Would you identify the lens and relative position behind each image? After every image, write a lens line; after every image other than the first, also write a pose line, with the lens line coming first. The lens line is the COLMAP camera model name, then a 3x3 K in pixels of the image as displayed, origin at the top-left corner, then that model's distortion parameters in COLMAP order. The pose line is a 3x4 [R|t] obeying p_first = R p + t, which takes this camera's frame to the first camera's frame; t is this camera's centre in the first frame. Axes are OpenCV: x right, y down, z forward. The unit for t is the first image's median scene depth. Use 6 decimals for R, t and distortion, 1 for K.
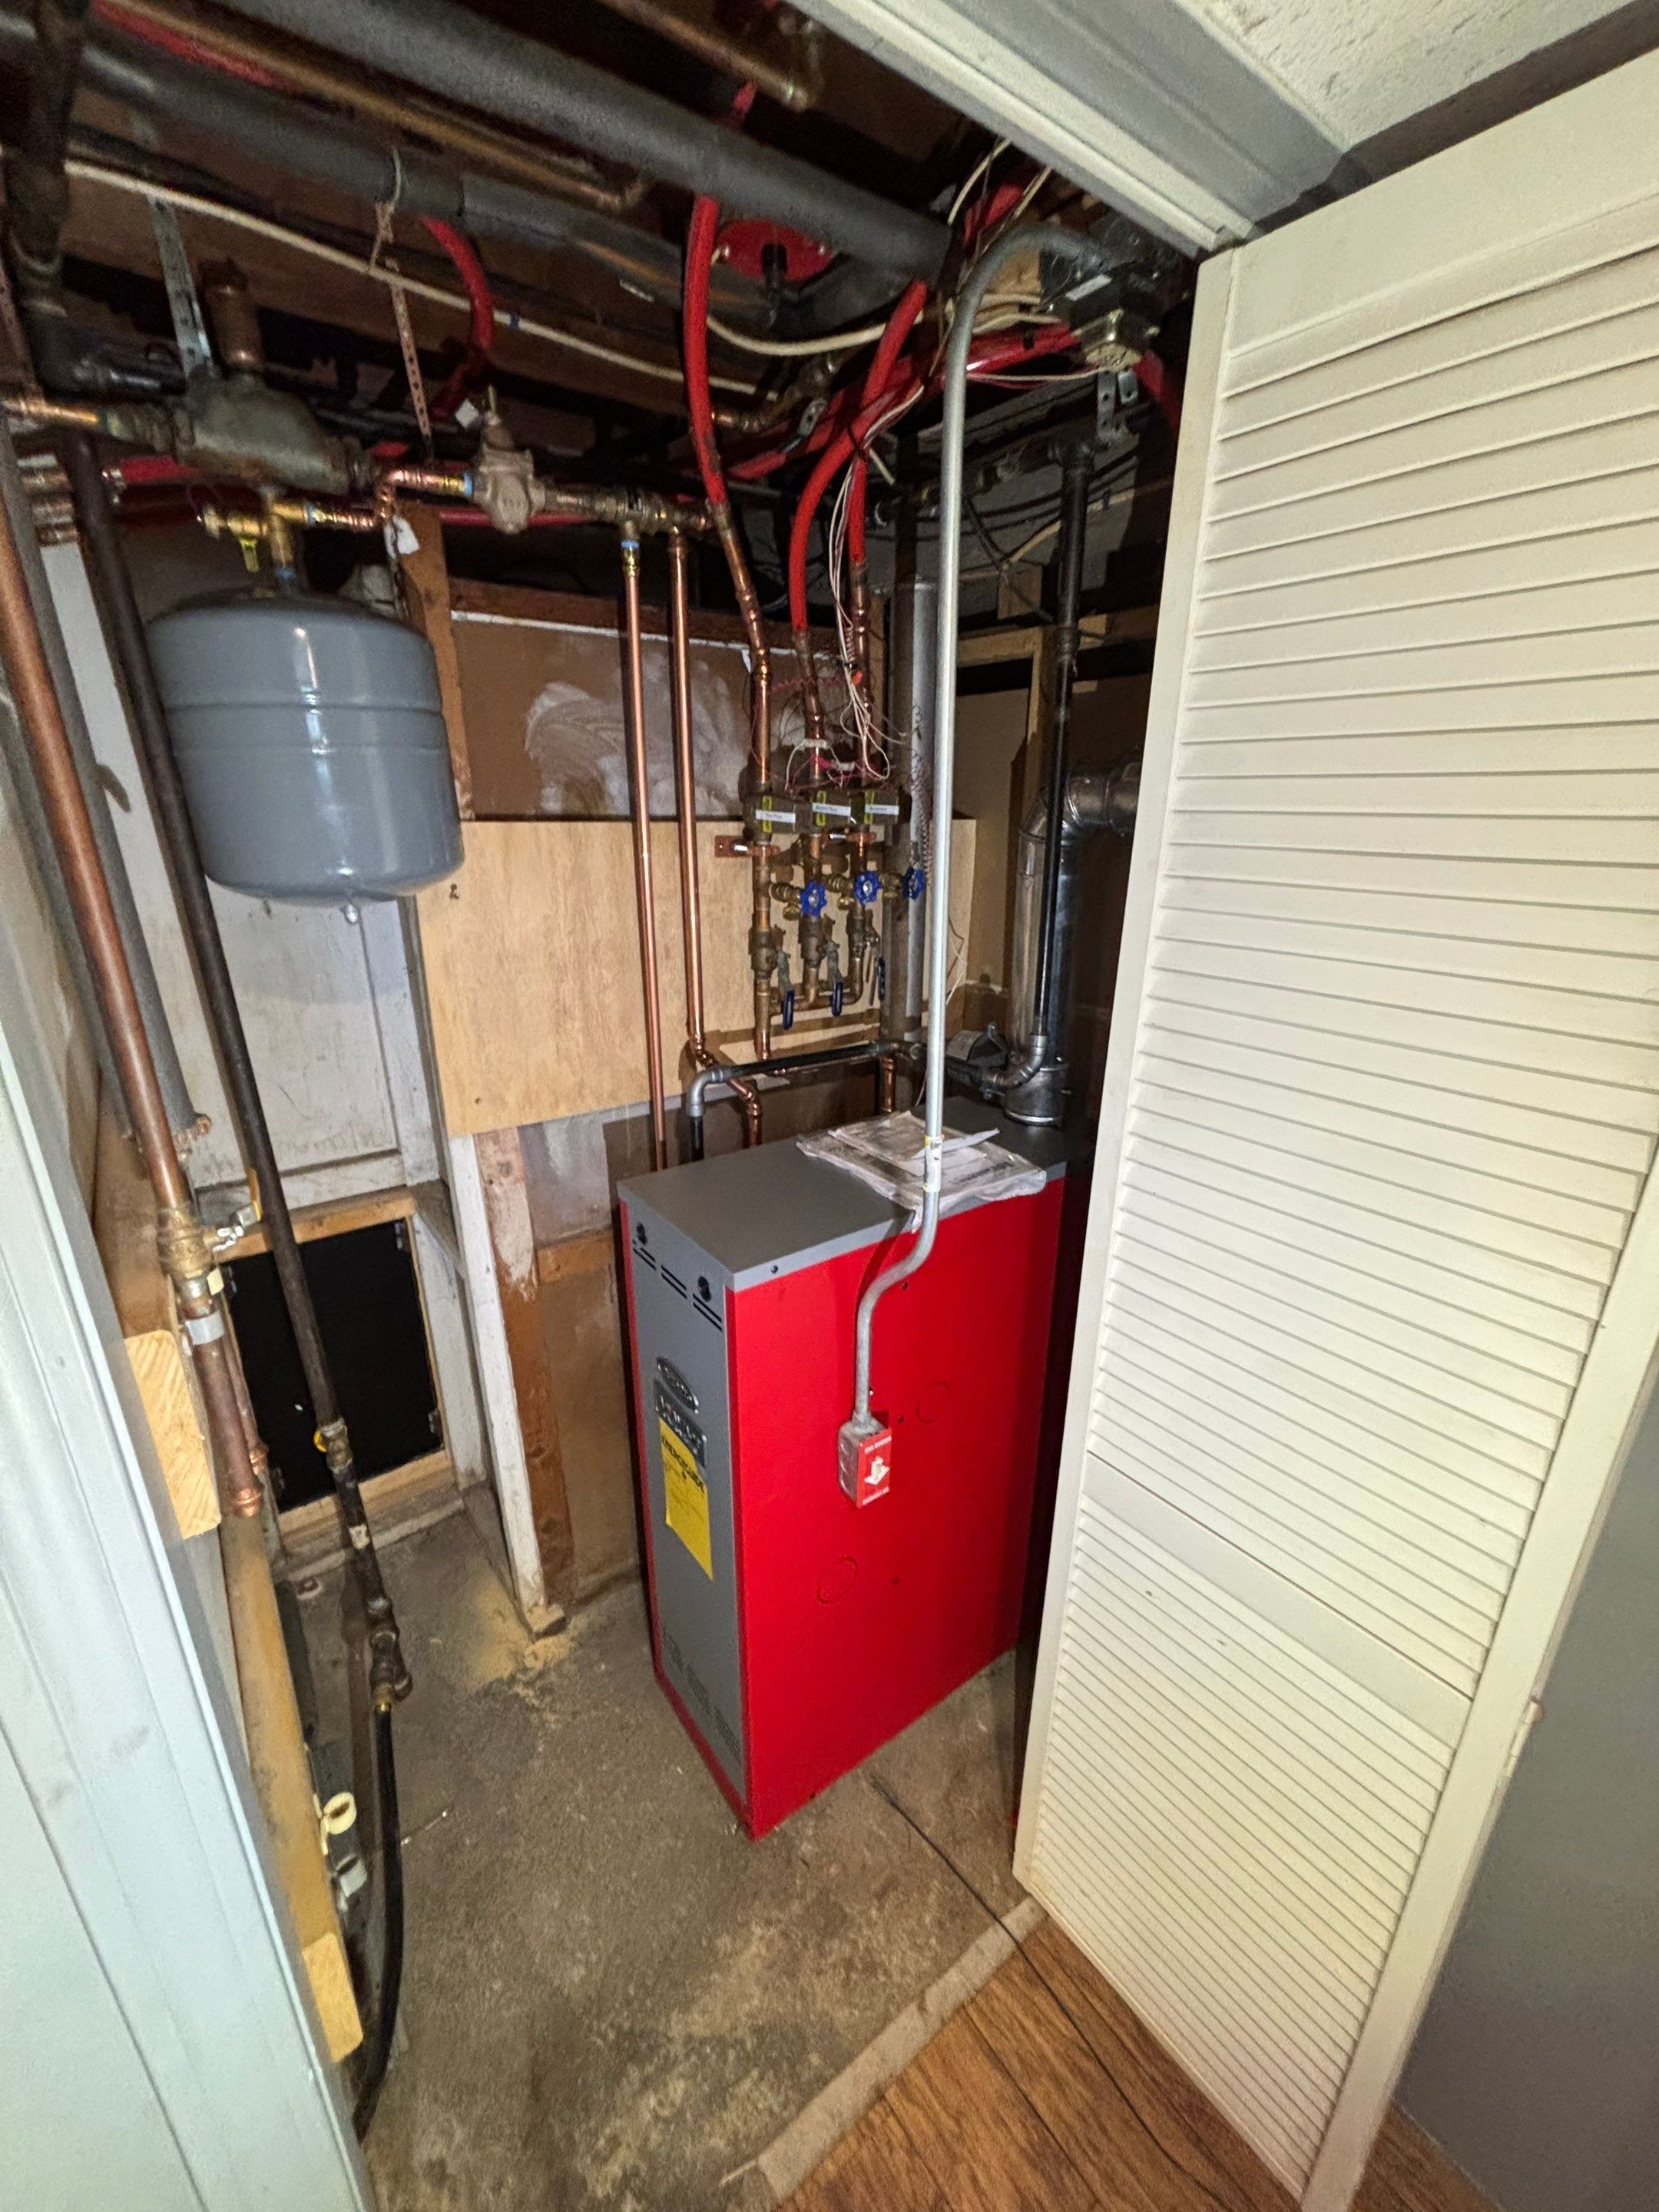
lens RADIAL K [[890.8, 0, 820.0], [0, 890.8, 1100.1], [0, 0, 1]] dist [-0.003465, 0.002097]
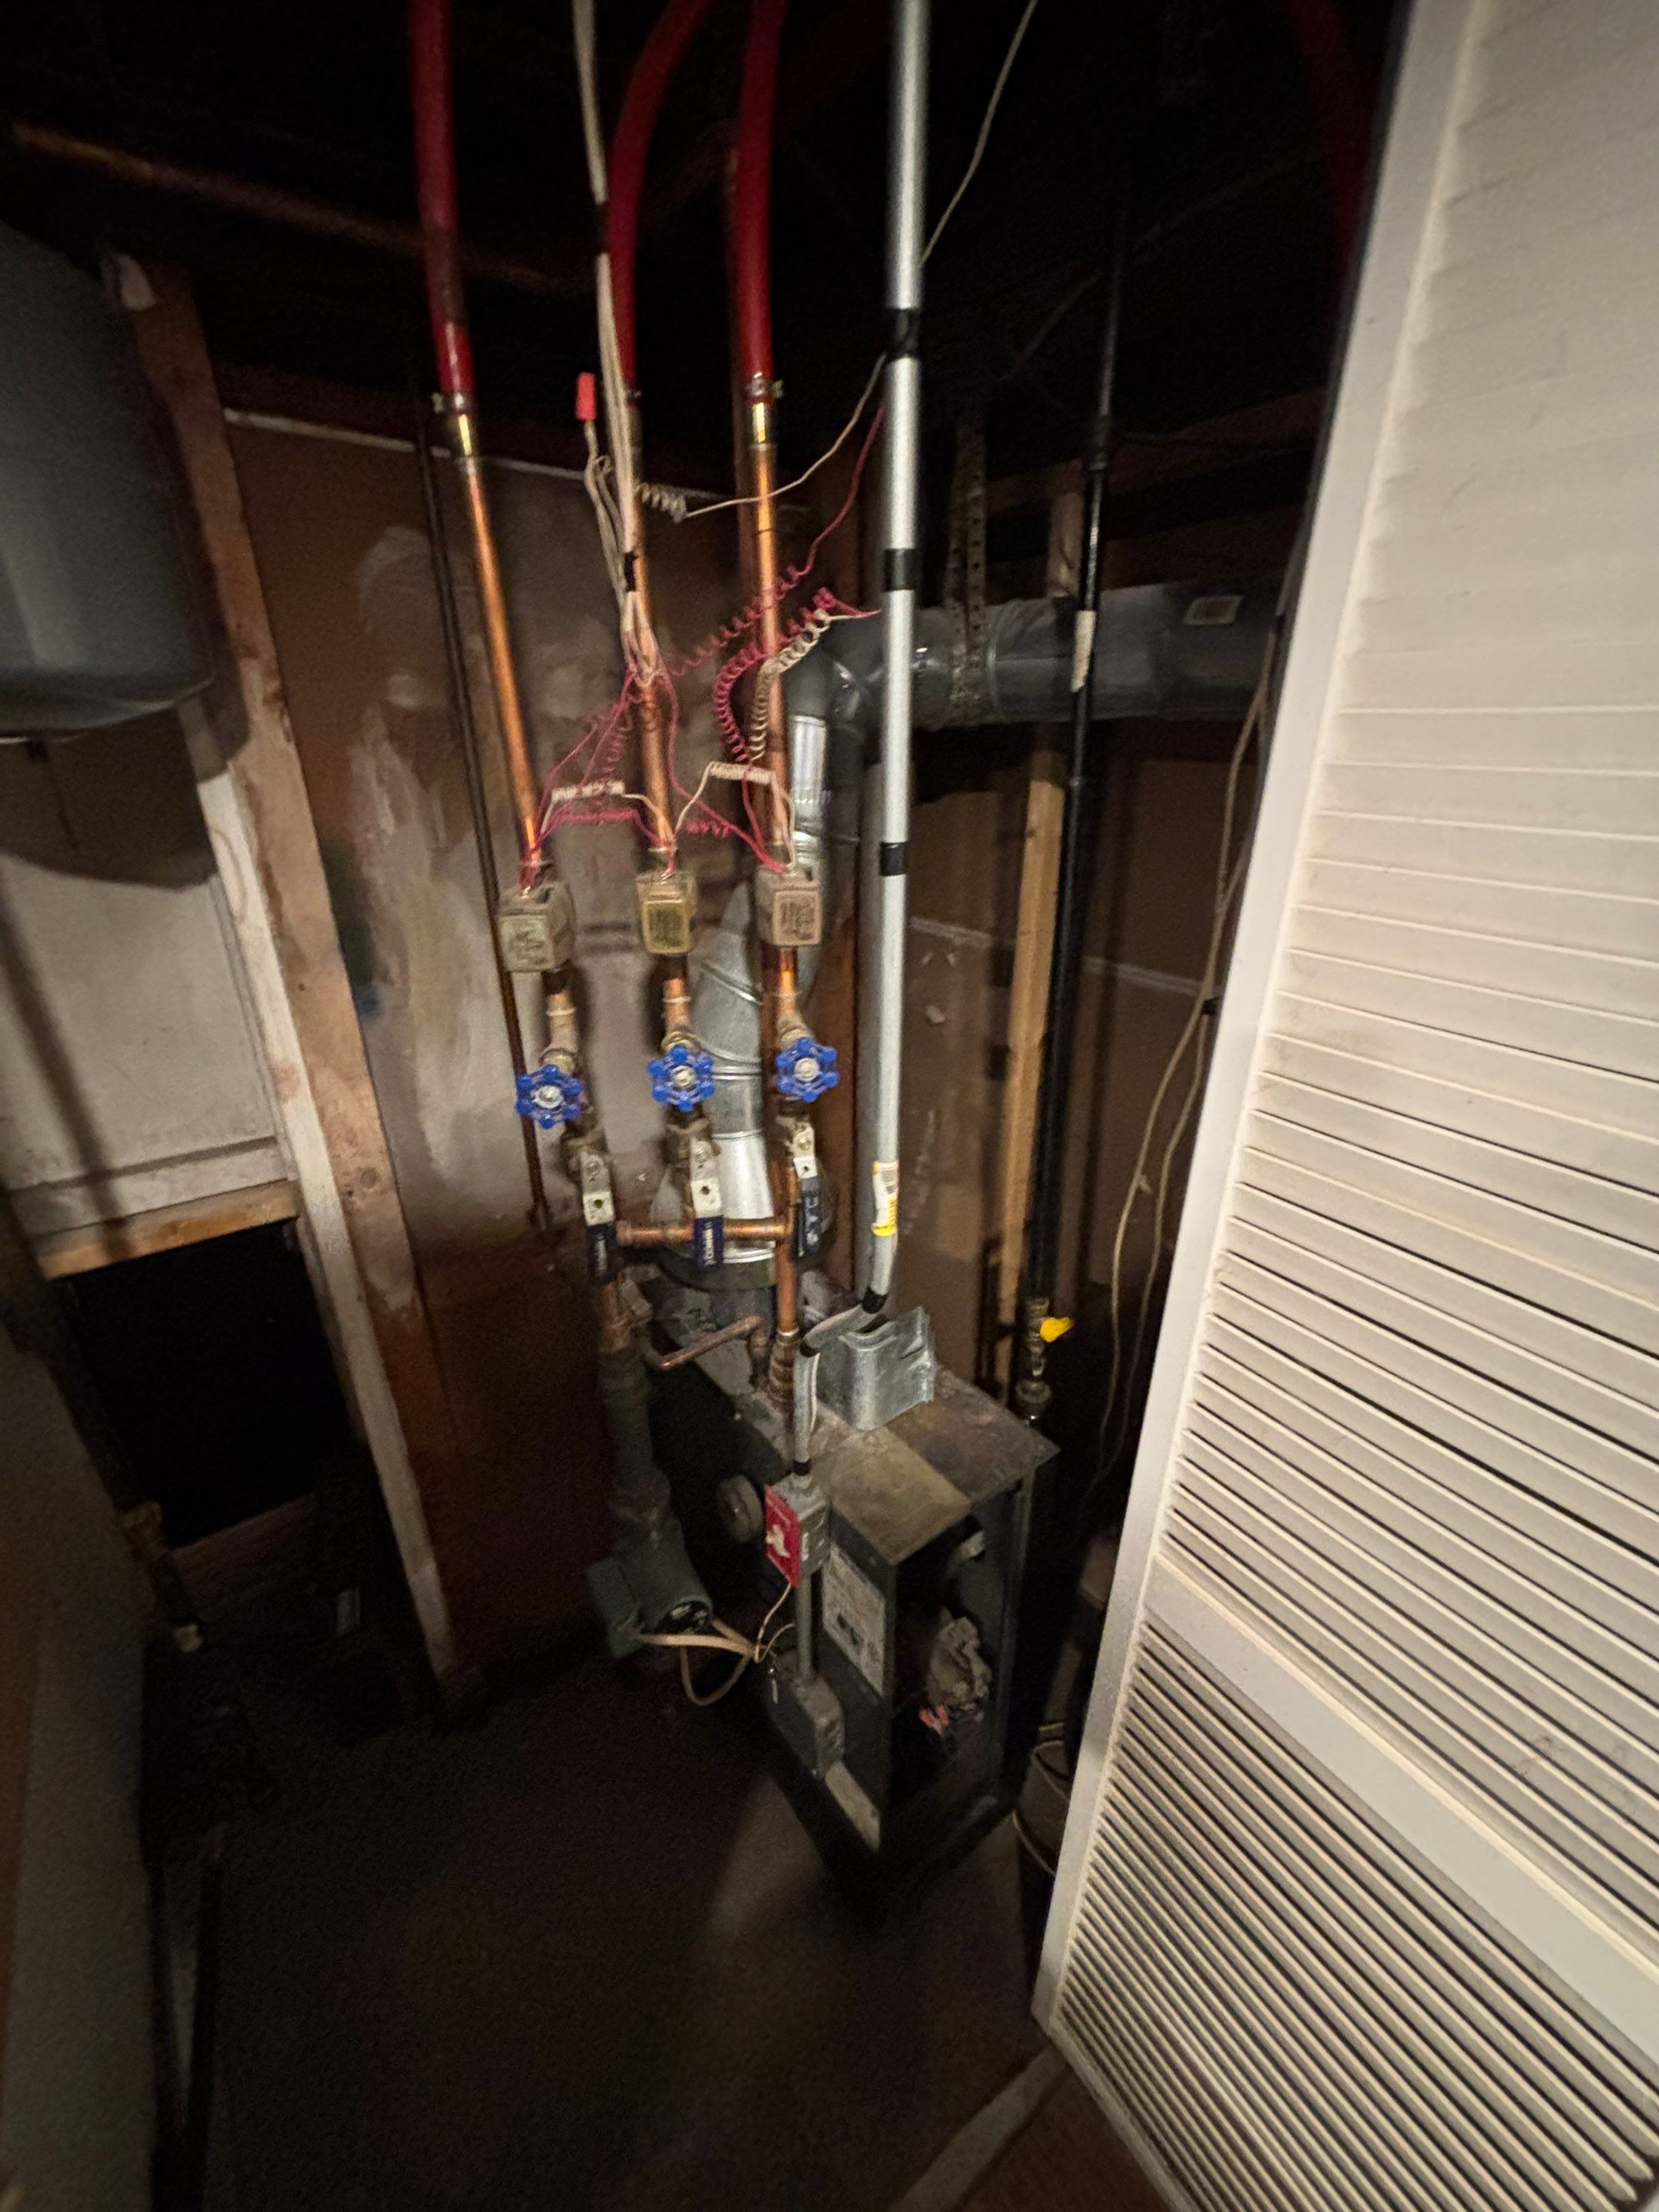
lens RADIAL K [[890.8, 0, 818.0], [0, 890.8, 1102.1], [0, 0, 1]] dist [-0.003465, 0.002097]
pose [[0.999944, 0.000781, -0.010536, 0.057102], [-0.000095, 0.997889, 0.064935, -0.042896], [0.010564, -0.064930, 0.997834, 0.238909]]
